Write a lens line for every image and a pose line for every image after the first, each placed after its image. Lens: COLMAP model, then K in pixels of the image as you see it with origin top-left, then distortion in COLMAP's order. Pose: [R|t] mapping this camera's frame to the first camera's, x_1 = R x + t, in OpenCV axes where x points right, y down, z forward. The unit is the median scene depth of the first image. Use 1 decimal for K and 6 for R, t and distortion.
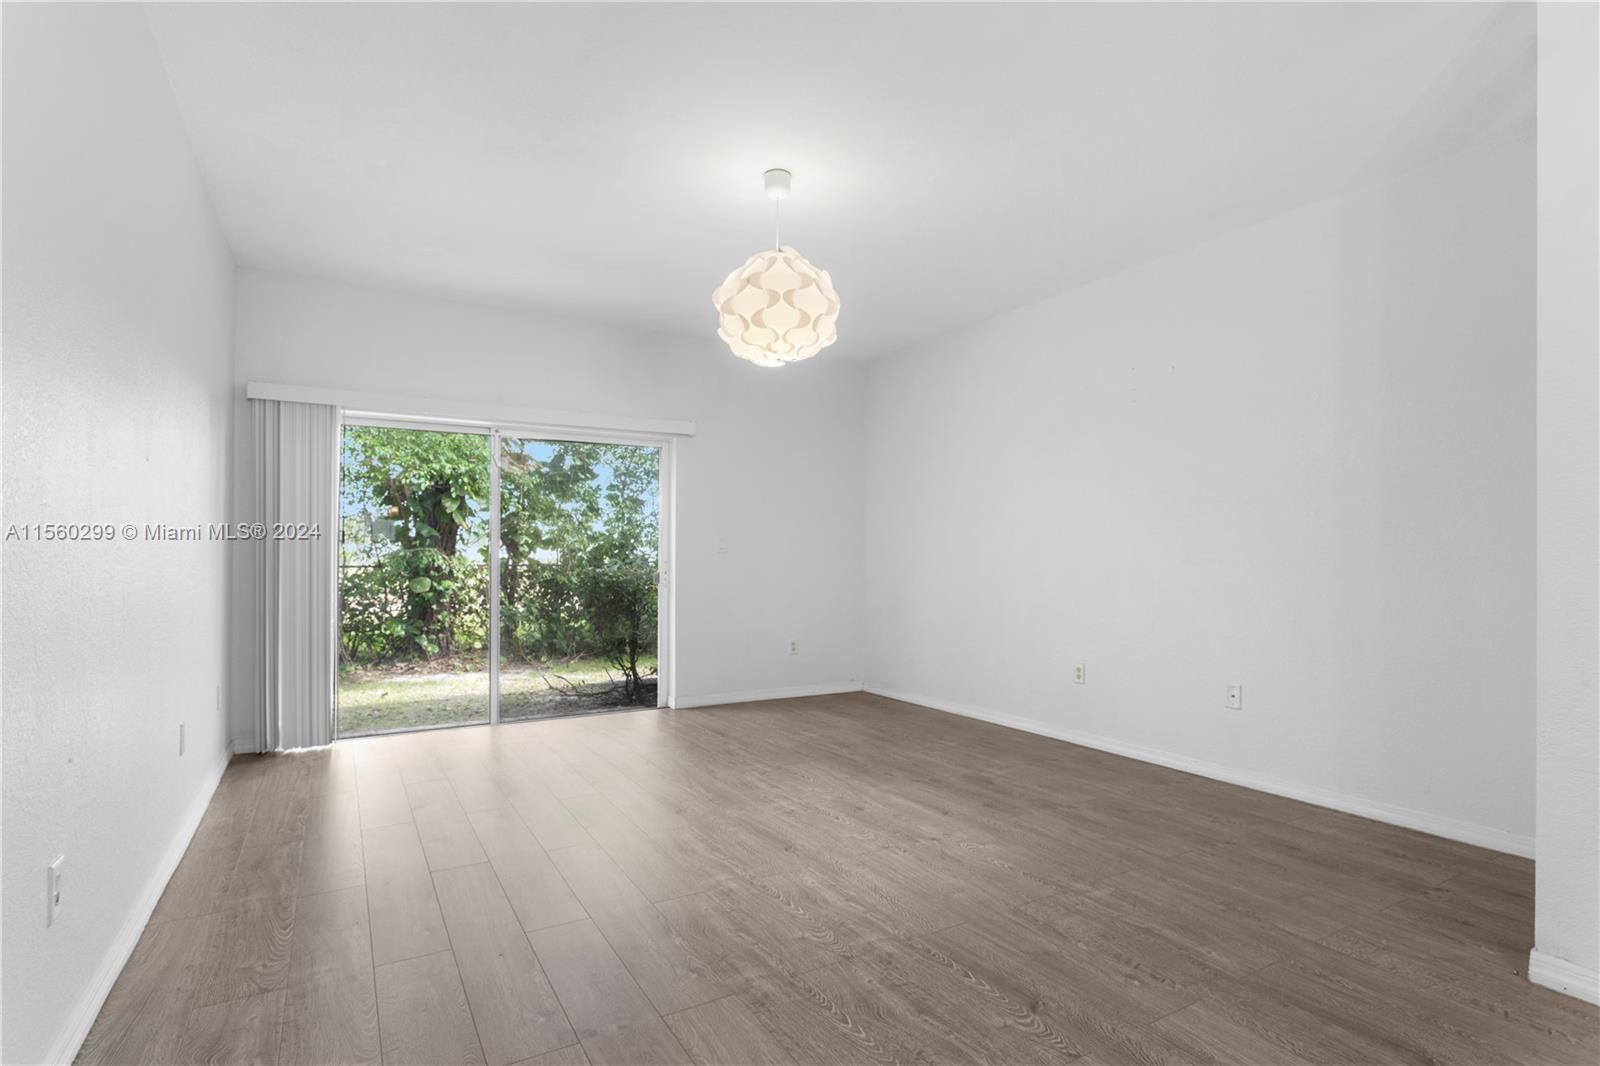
lens RADIAL K [[794.2, 0, 763.2], [0, 794.2, 575.1], [0, 0, 1]] dist [-0.013862, 0.006465]
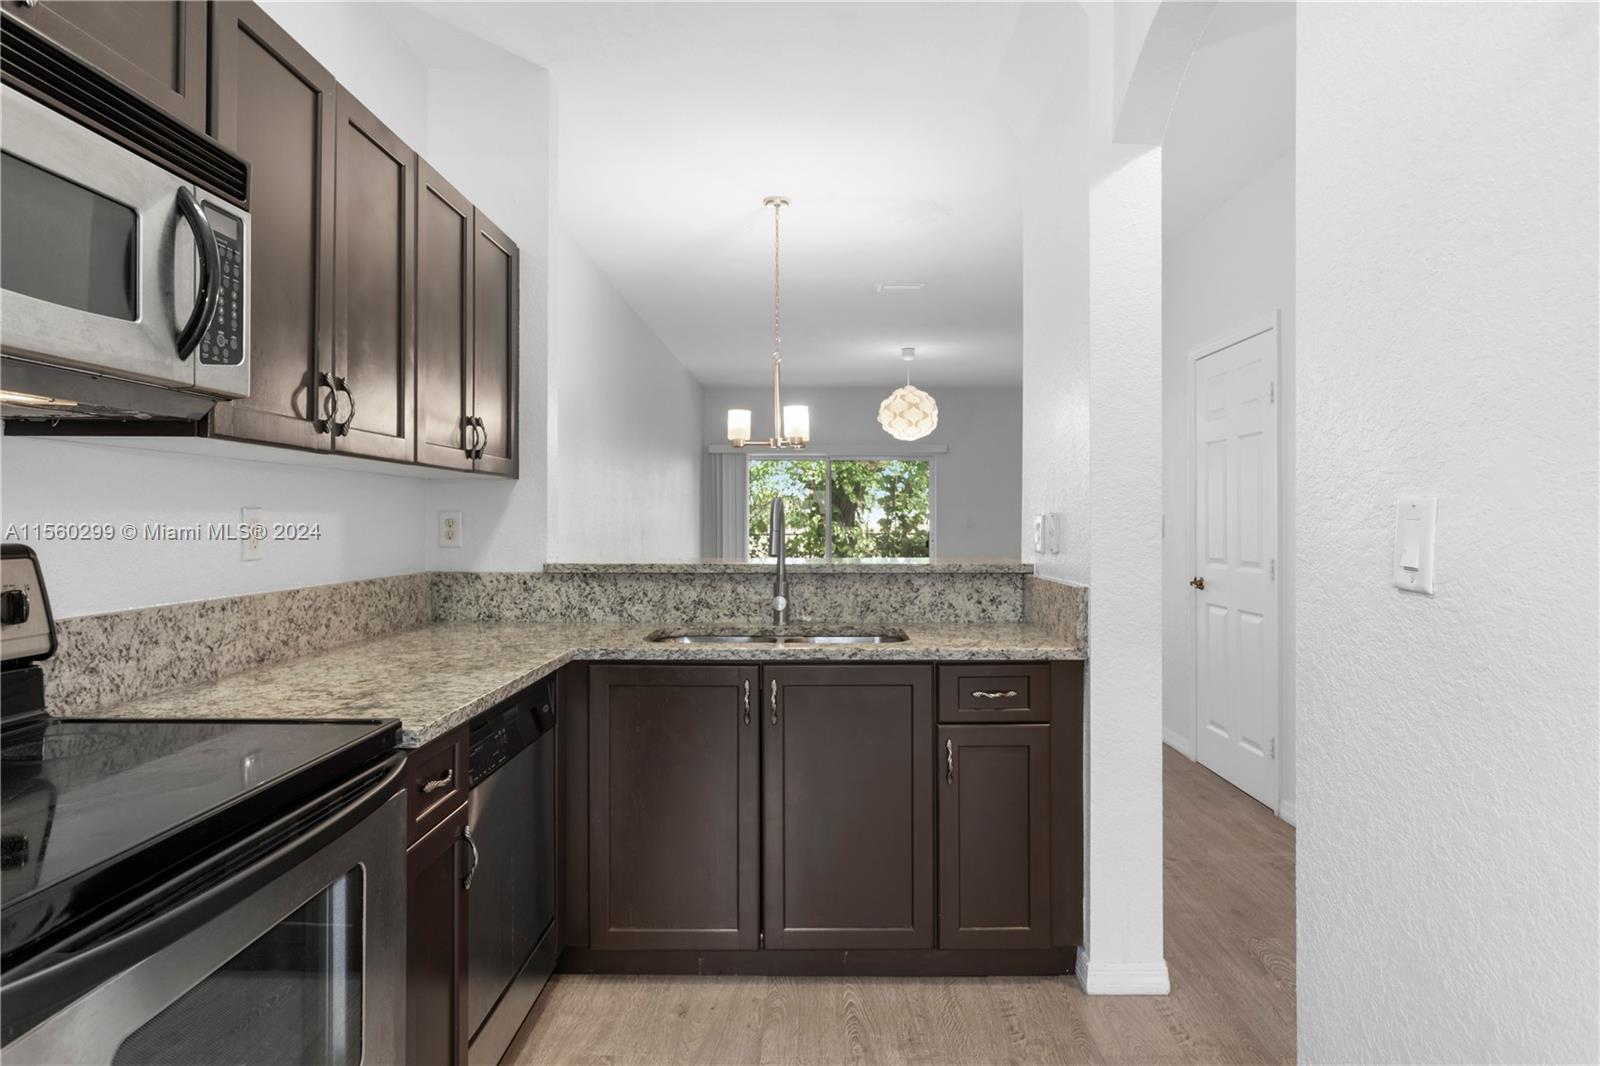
lens RADIAL K [[934.7, 0, 804.6], [0, 934.7, 517.7], [0, 0, 1]] dist [0.019033, -0.000464]
pose [[0.869762, -0.000083, -0.493472, 0.522631], [-0.014587, 0.999559, -0.025879, 0.003485], [0.493256, 0.029707, 0.869377, -0.669891]]
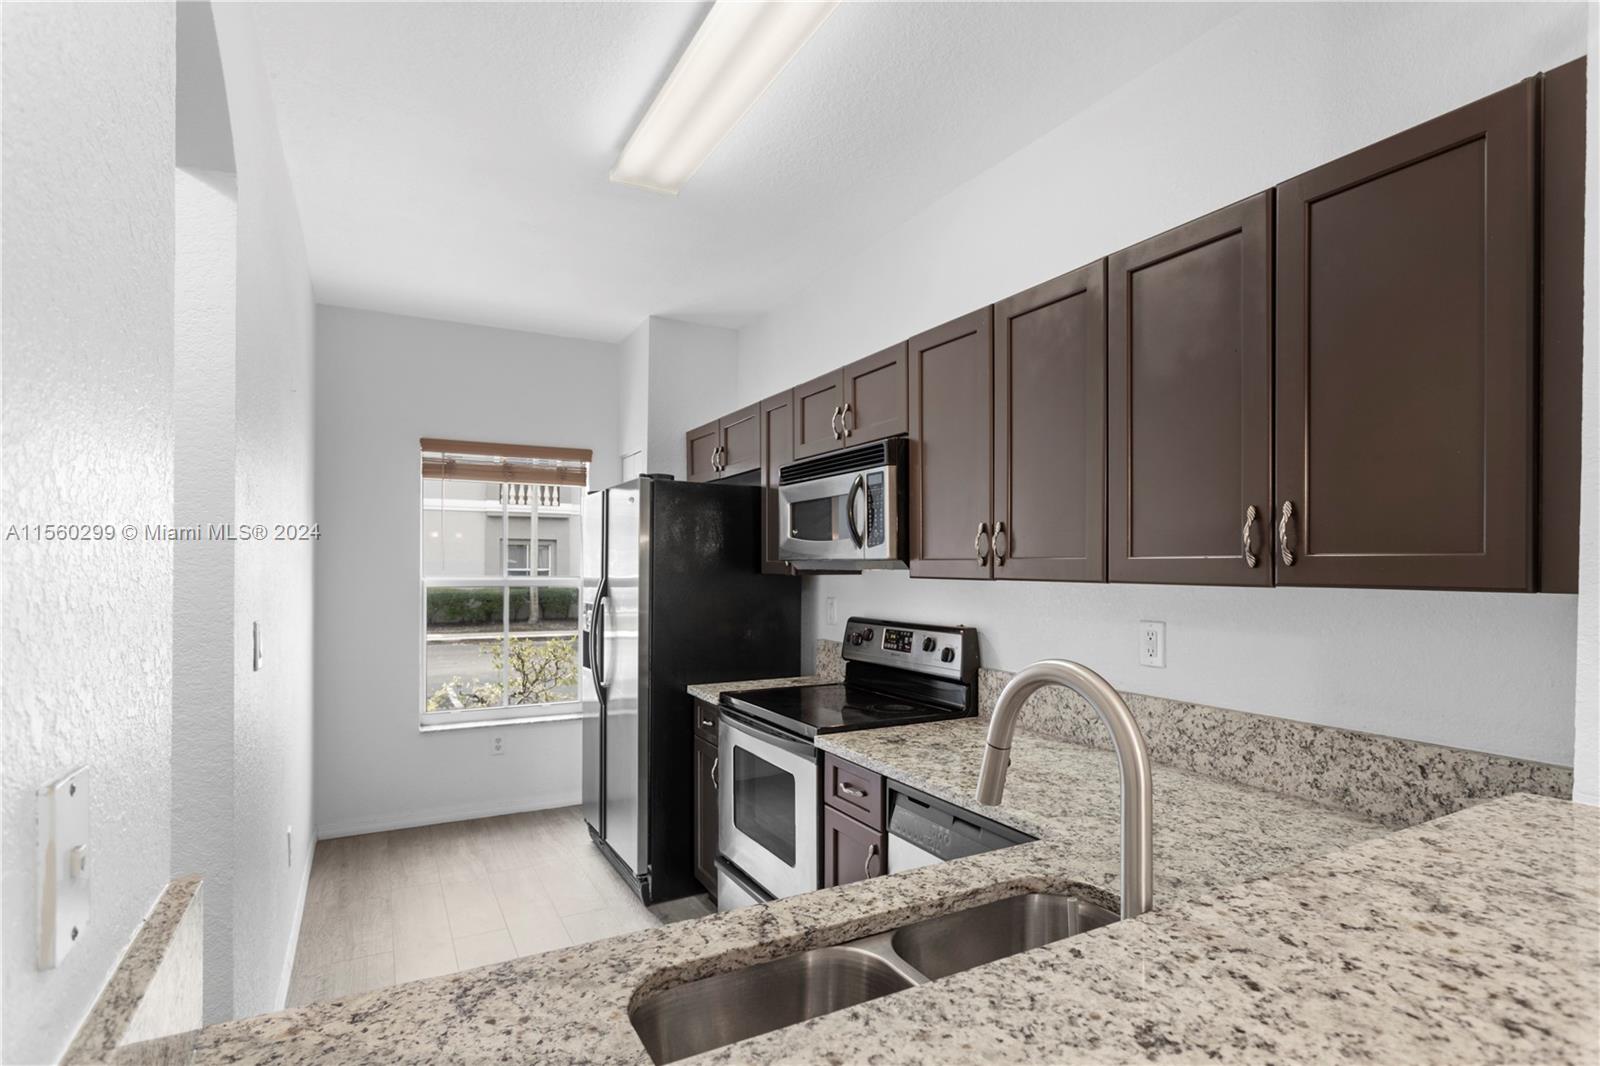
lens RADIAL K [[794.2, 0, 798.7], [0, 794.2, 561.0], [0, 0, 1]] dist [-0.013862, 0.006465]
pose [[-0.999935, -0.001917, 0.011242, 0.324275], [-0.001657, 0.999732, 0.023083, -0.038318], [-0.011283, 0.023063, -0.999670, -0.140834]]
